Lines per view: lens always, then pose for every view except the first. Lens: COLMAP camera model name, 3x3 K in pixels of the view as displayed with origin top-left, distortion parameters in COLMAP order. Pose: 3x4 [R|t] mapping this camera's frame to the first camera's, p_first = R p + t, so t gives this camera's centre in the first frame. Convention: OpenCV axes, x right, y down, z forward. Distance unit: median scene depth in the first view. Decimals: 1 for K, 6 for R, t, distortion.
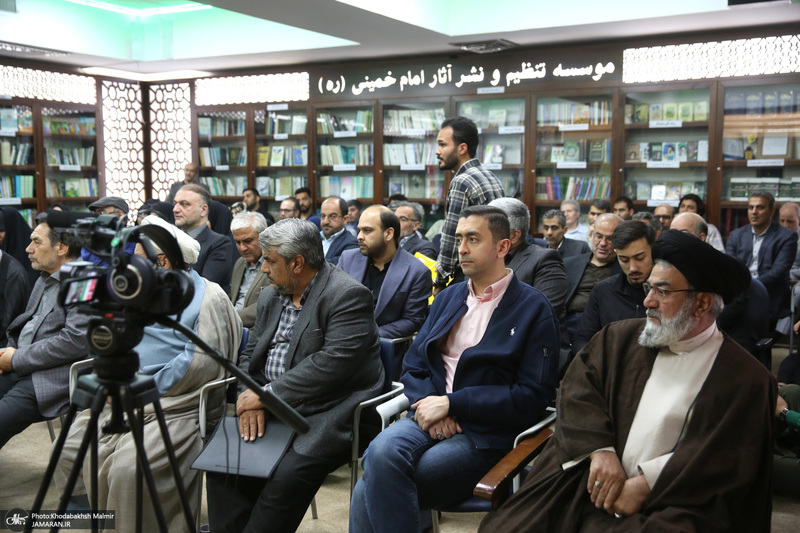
lens RADIAL K [[923.3, 0, 400.0], [0, 923.3, 266.5], [0, 0, 1]] dist [0.047032, 0.012087]
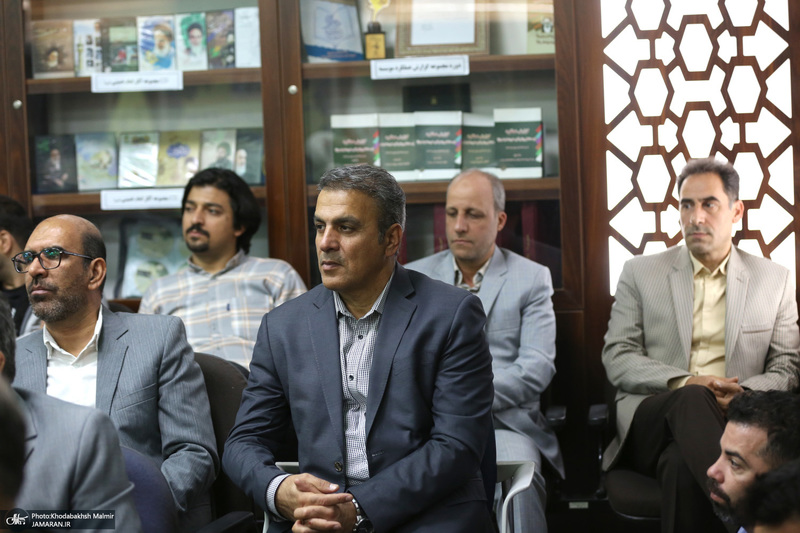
lens RADIAL K [[1785.1, 0, 400.0], [0, 1785.1, 266.5], [0, 0, 1]] dist [-0.055789, -0.235767]
pose [[0.954493, -0.061075, 0.291913, 0.187029], [0.065365, 0.997849, -0.004955, -0.035692], [-0.290983, 0.023811, 0.956432, 0.374480]]
